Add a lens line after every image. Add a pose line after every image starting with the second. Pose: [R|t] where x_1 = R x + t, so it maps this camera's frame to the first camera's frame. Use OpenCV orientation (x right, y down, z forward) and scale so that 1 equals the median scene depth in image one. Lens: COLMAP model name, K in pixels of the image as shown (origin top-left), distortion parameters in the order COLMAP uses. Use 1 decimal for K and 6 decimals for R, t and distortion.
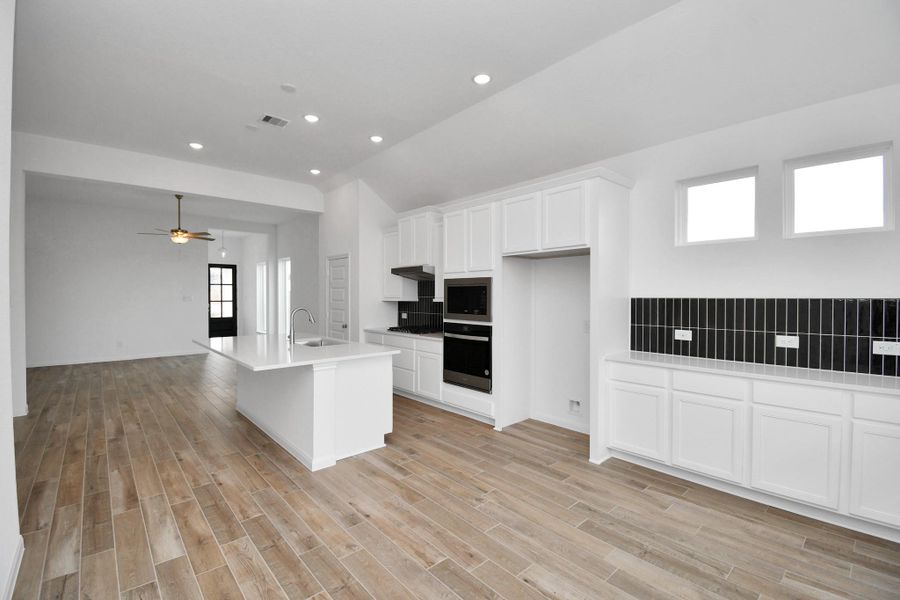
lens RADIAL K [[390.9, 0, 450.0], [0, 390.9, 300.0], [0, 0, 1]] dist [0.000608, -0.000128]
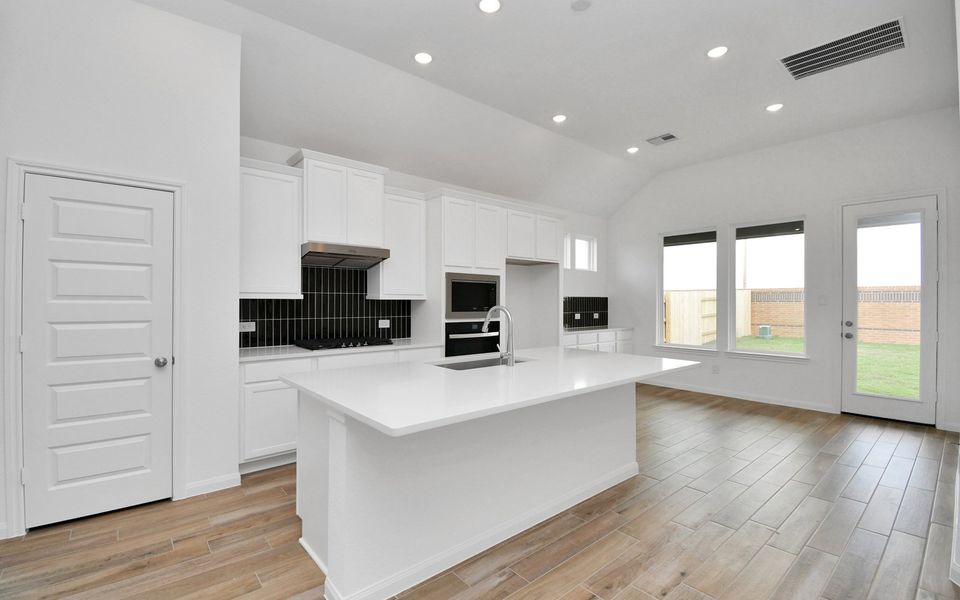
lens RADIAL K [[417.1, 0, 478.9], [0, 417.1, 299.8], [0, 0, 1]] dist [0.000497, -0.000050]
pose [[0.035270, 0.007082, 0.999353, -0.971991], [0.006303, 0.999953, -0.007308, 0.014296], [-0.999358, 0.006556, 0.035224, 0.948266]]
